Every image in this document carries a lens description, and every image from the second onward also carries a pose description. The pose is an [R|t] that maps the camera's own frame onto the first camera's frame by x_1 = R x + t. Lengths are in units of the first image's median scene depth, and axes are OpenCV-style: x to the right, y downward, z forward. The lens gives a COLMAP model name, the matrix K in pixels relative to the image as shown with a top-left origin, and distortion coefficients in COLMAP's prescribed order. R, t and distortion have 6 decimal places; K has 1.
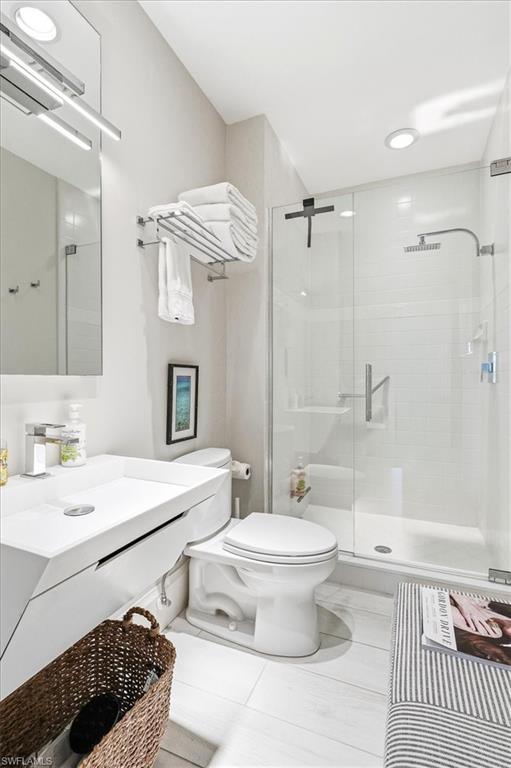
lens RADIAL K [[416.4, 0, 196.4], [0, 416.4, 385.0], [0, 0, 1]] dist [-0.002919, 0.000325]
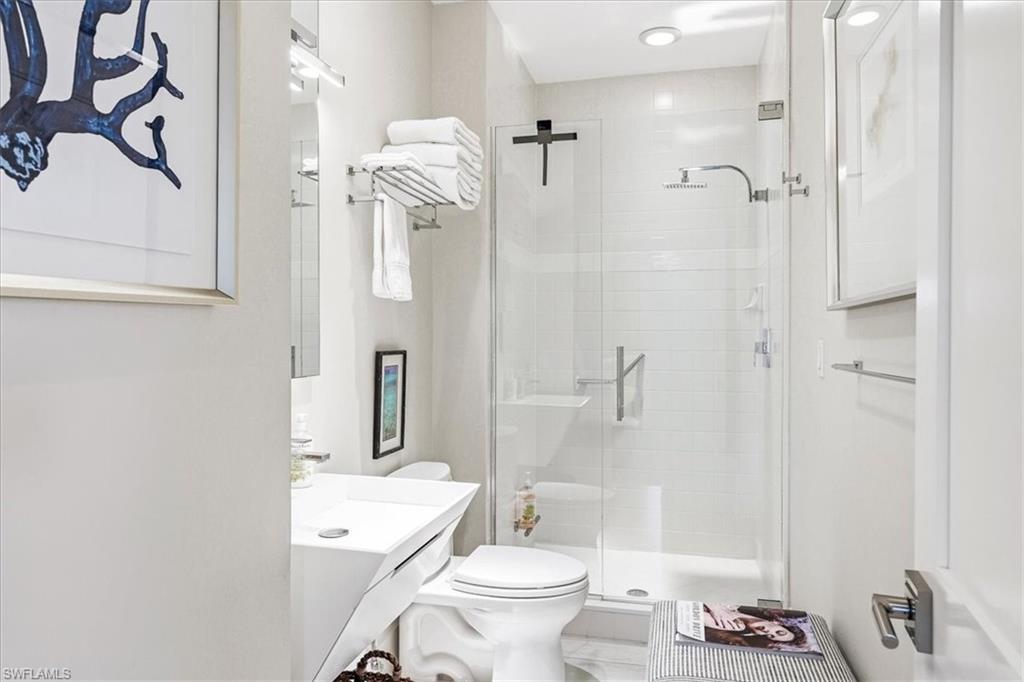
lens RADIAL K [[747.0, 0, 508.8], [0, 747.0, 323.6], [0, 0, 1]] dist [0.009116, -0.001308]
pose [[0.967590, 0.013621, 0.252160, -0.164952], [-0.004728, 0.999346, -0.035840, -0.050269], [-0.252484, 0.033486, 0.967022, -0.350198]]
